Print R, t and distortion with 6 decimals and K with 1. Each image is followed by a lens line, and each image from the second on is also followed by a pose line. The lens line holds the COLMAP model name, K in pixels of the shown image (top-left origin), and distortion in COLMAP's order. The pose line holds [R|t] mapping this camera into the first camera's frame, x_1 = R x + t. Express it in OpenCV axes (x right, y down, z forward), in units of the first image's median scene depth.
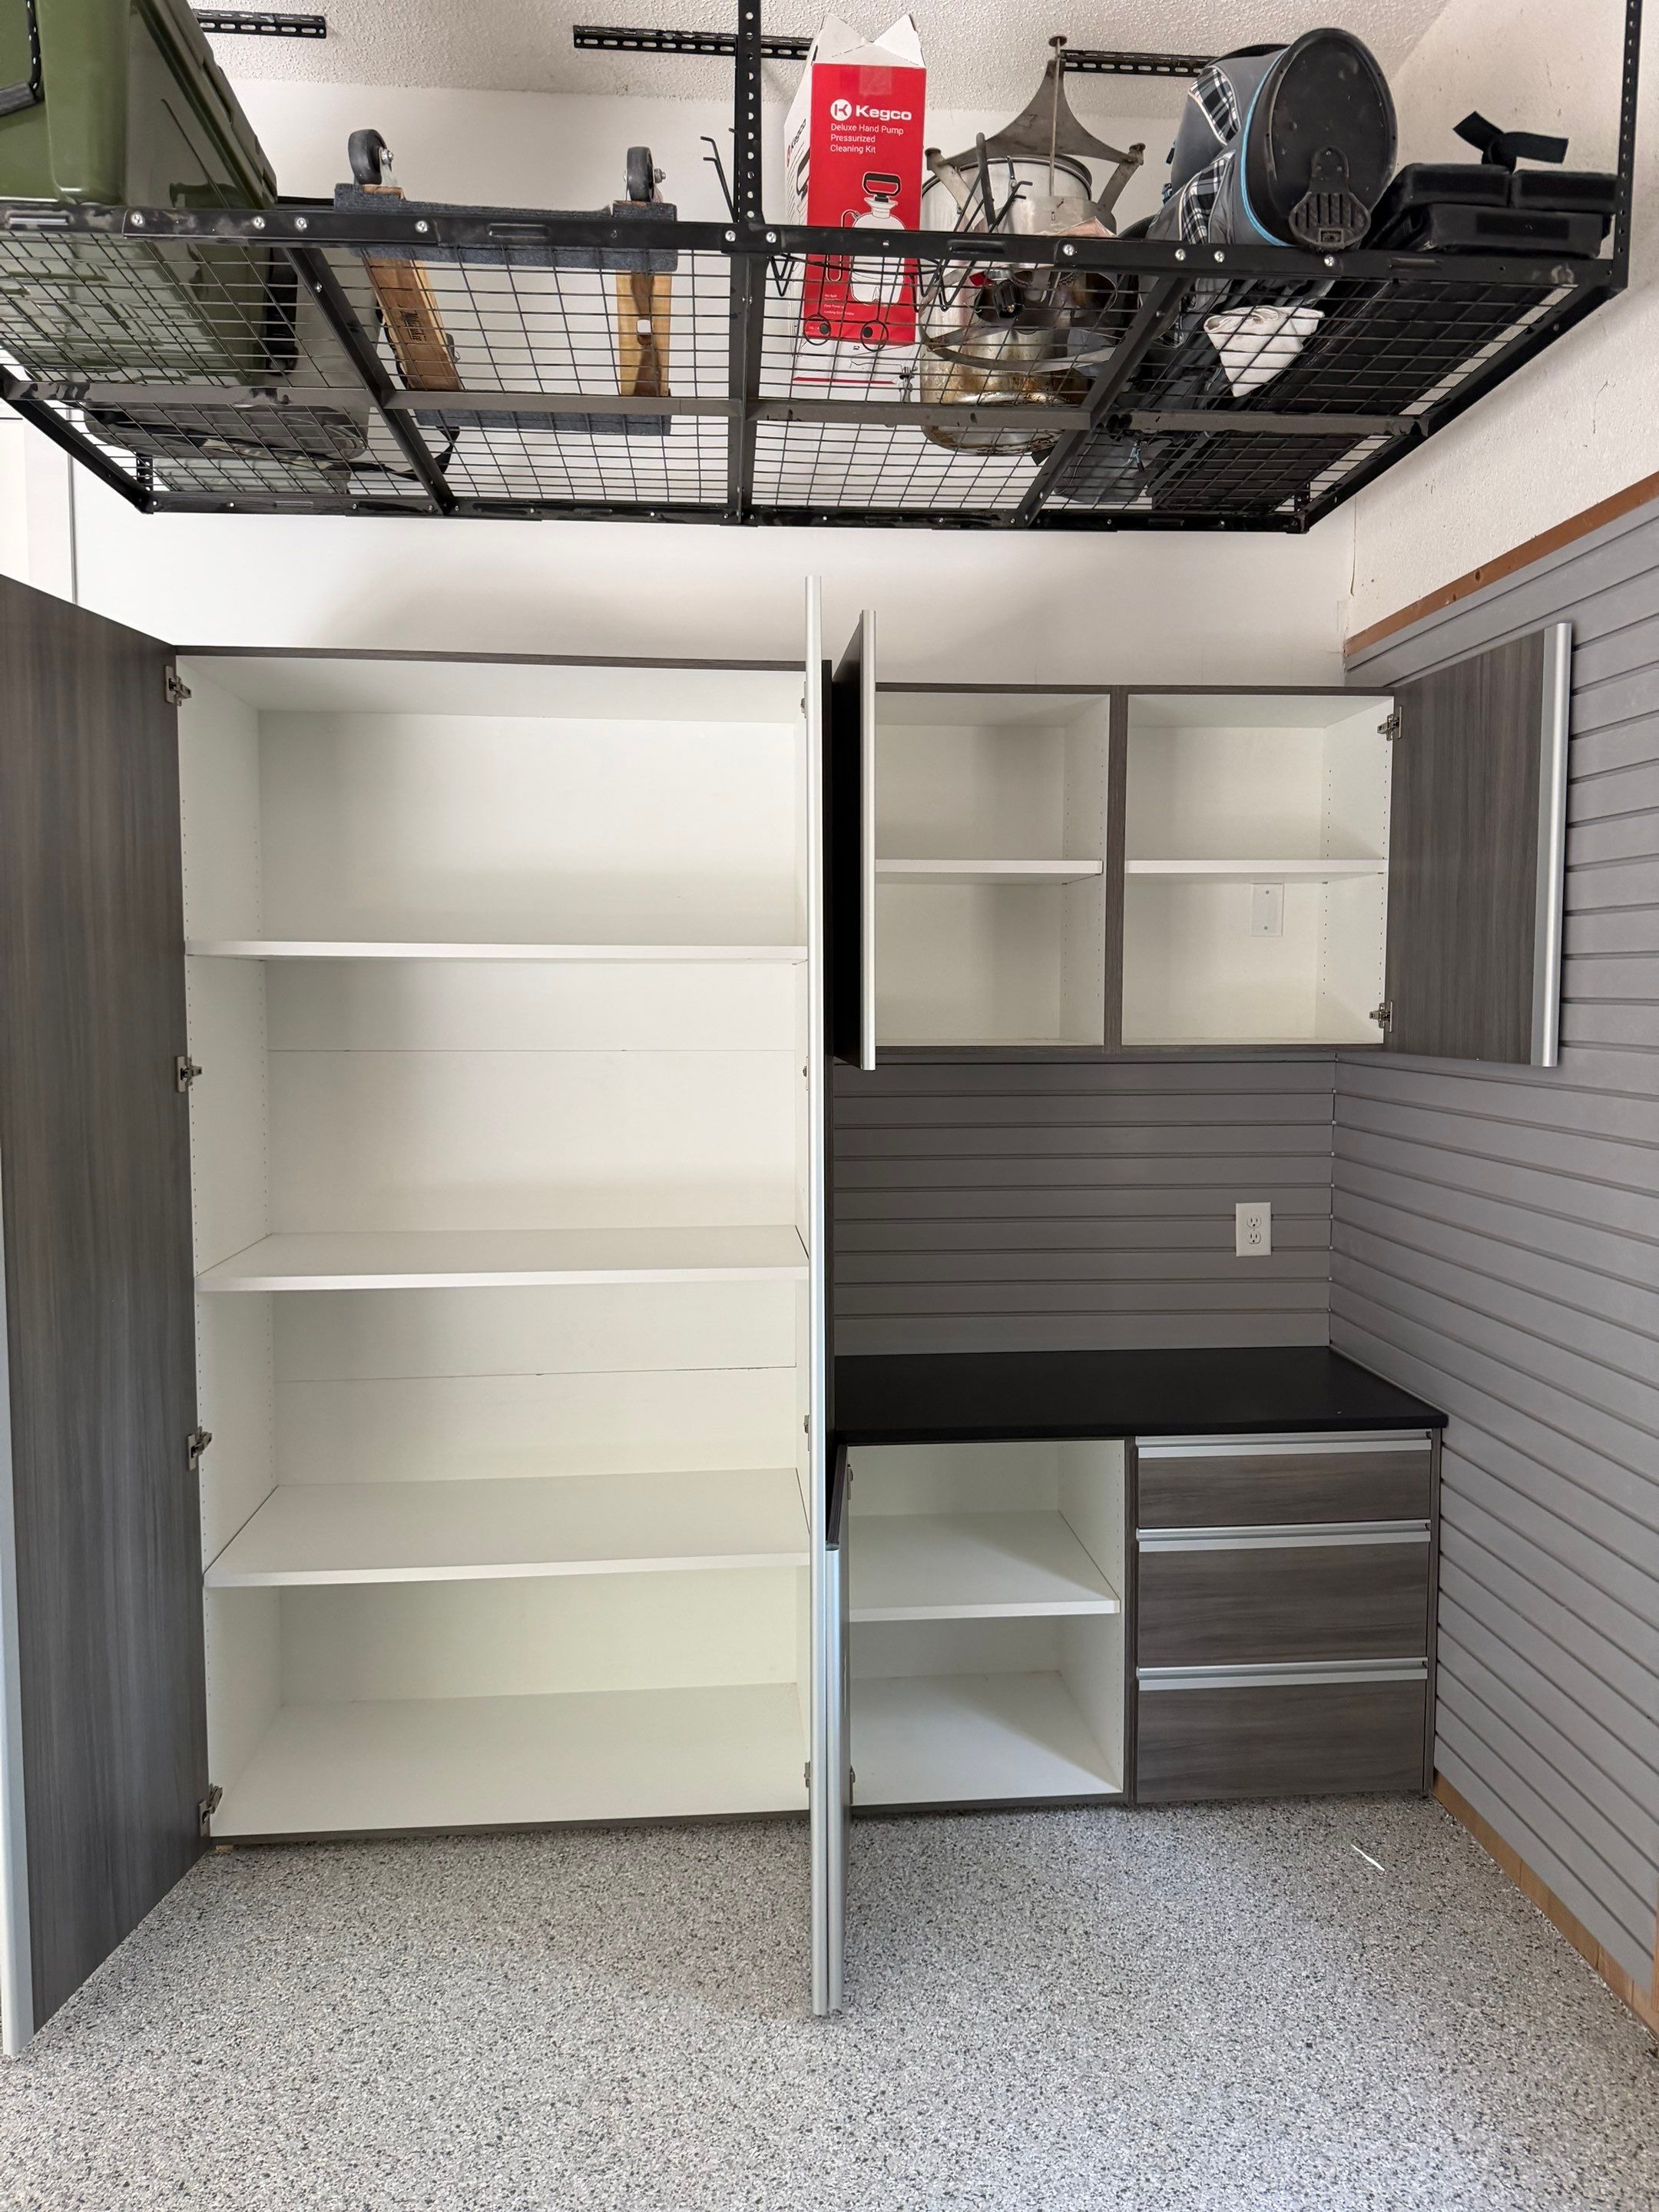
lens RADIAL K [[1519.0, 0, 838.2], [0, 1519.0, 1100.7], [0, 0, 1]] dist [0.001598, -0.007889]
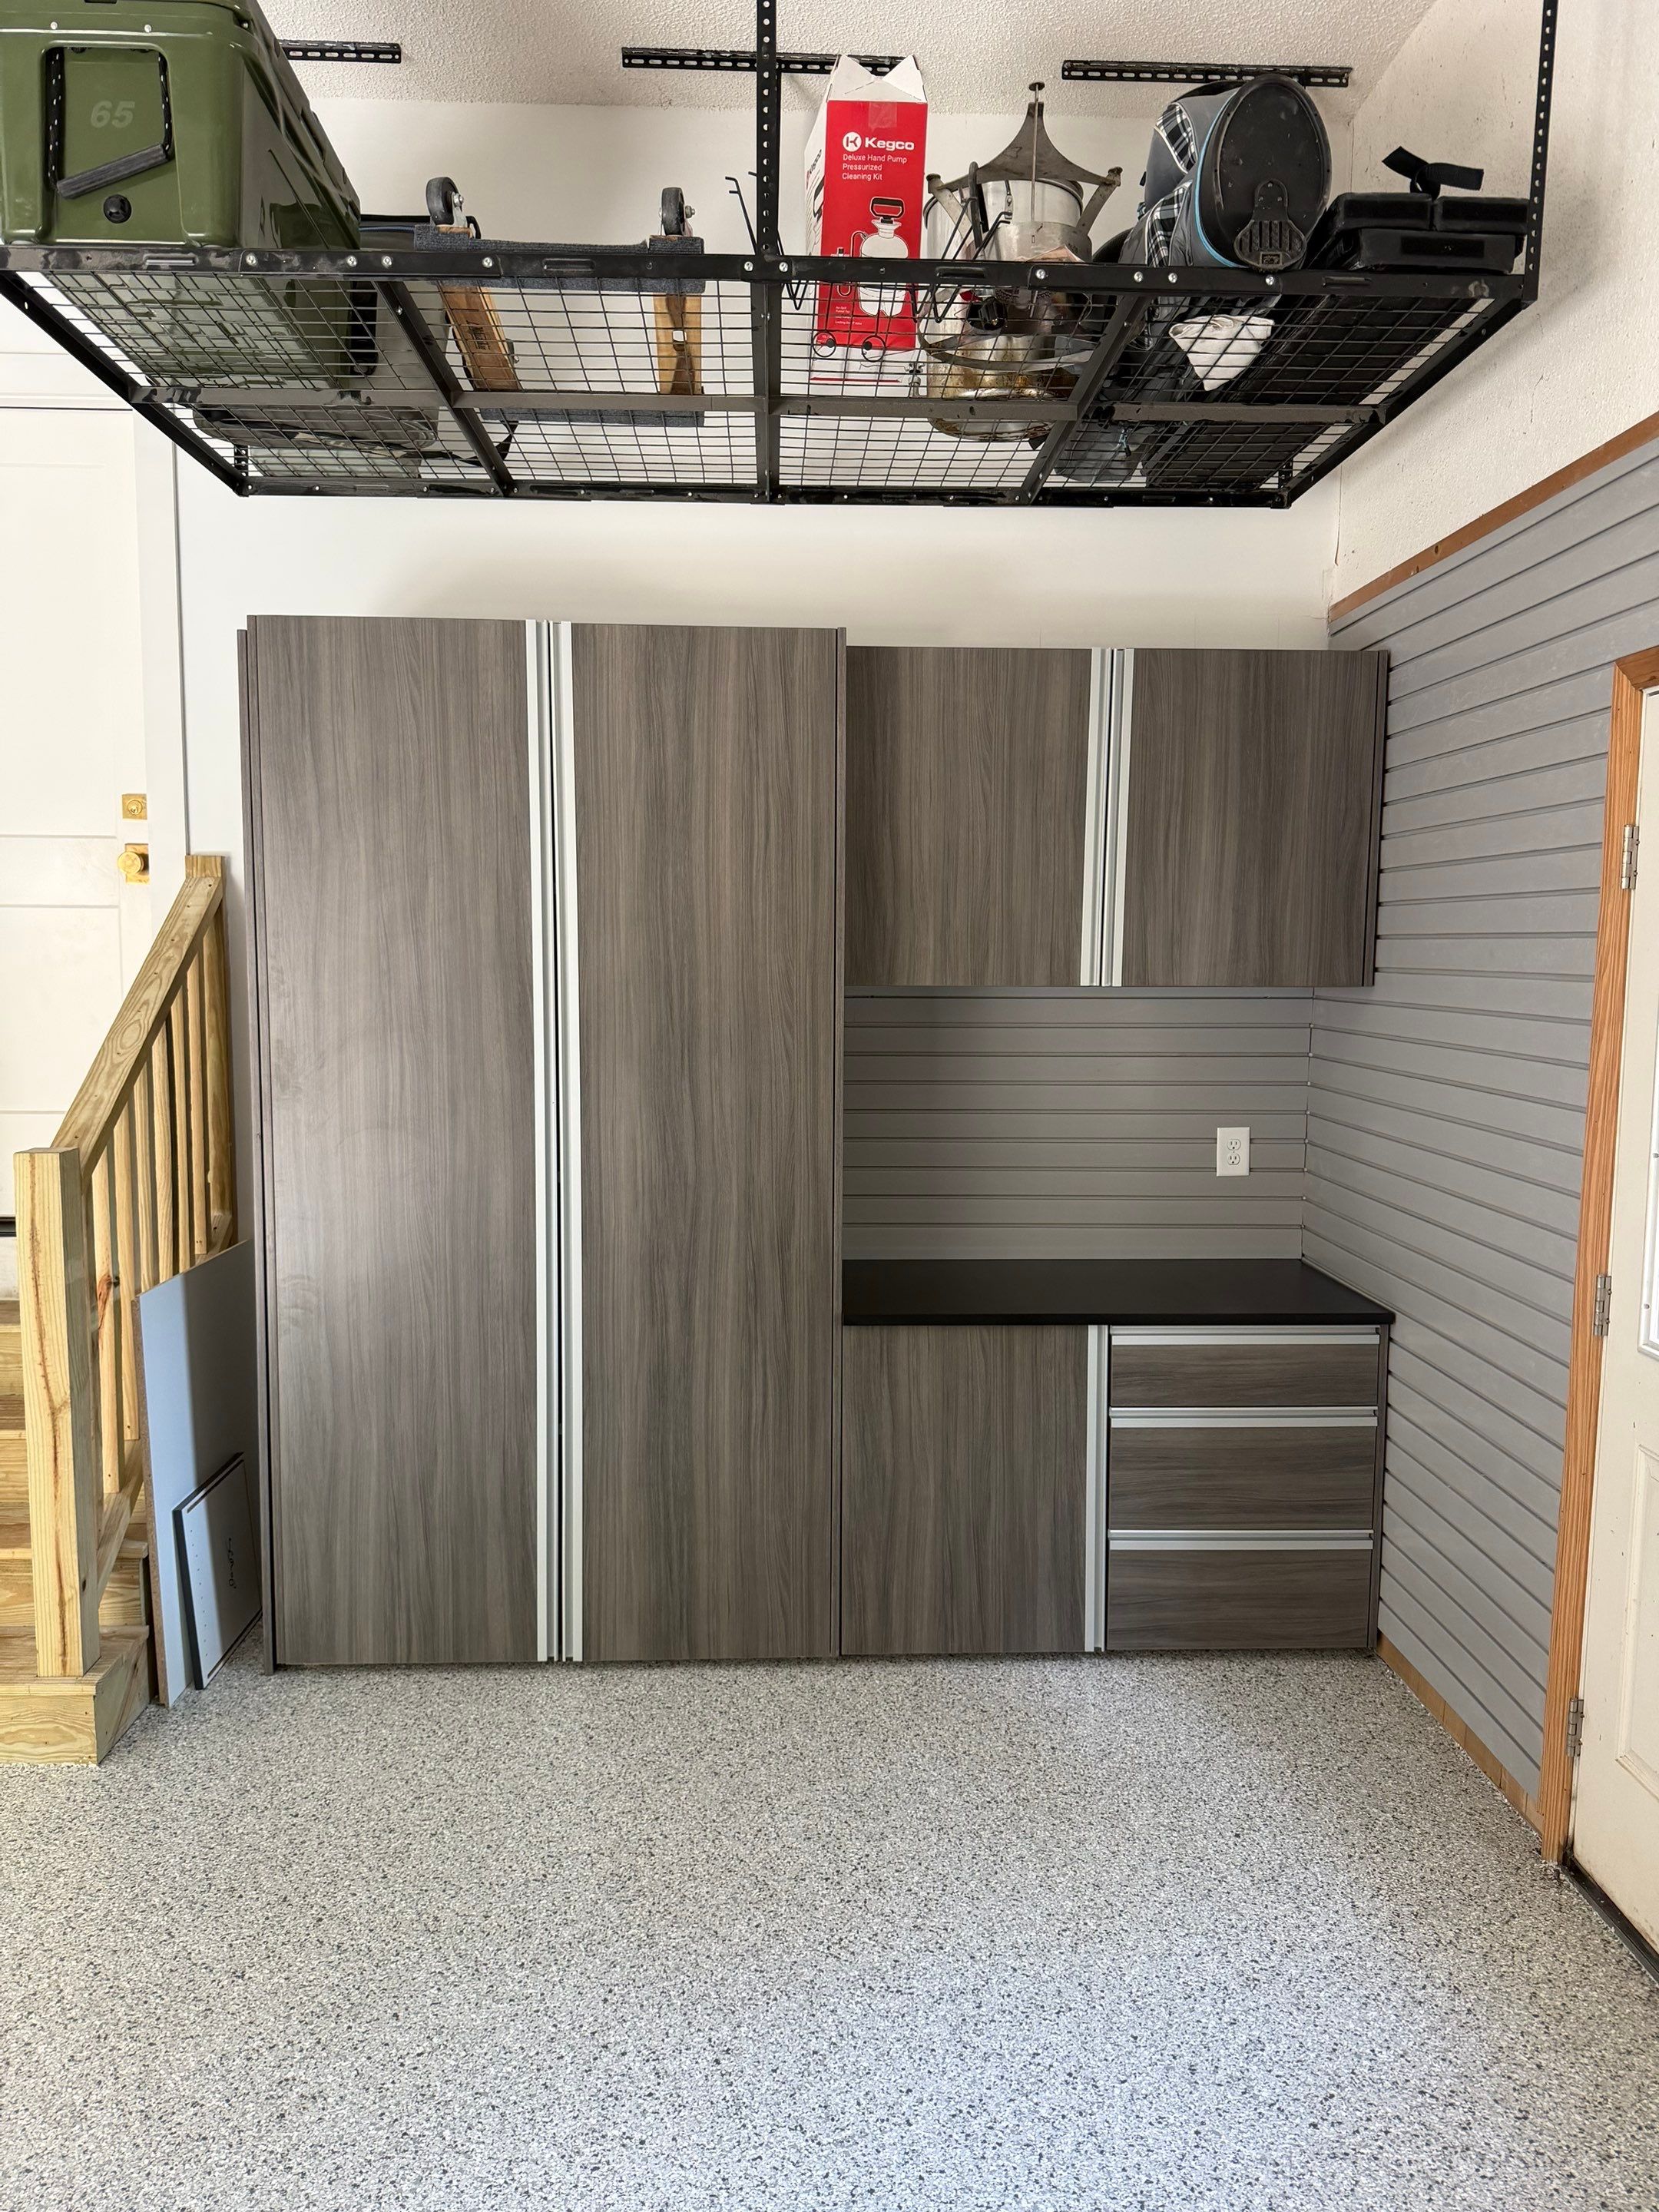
lens RADIAL K [[1519.0, 0, 822.2], [0, 1519.0, 1110.1], [0, 0, 1]] dist [0.001598, -0.007889]
pose [[0.998975, 0.012561, -0.043479, 0.034799], [-0.011145, 0.999405, 0.032648, 0.032182], [0.043863, -0.032130, 0.998521, -0.145782]]
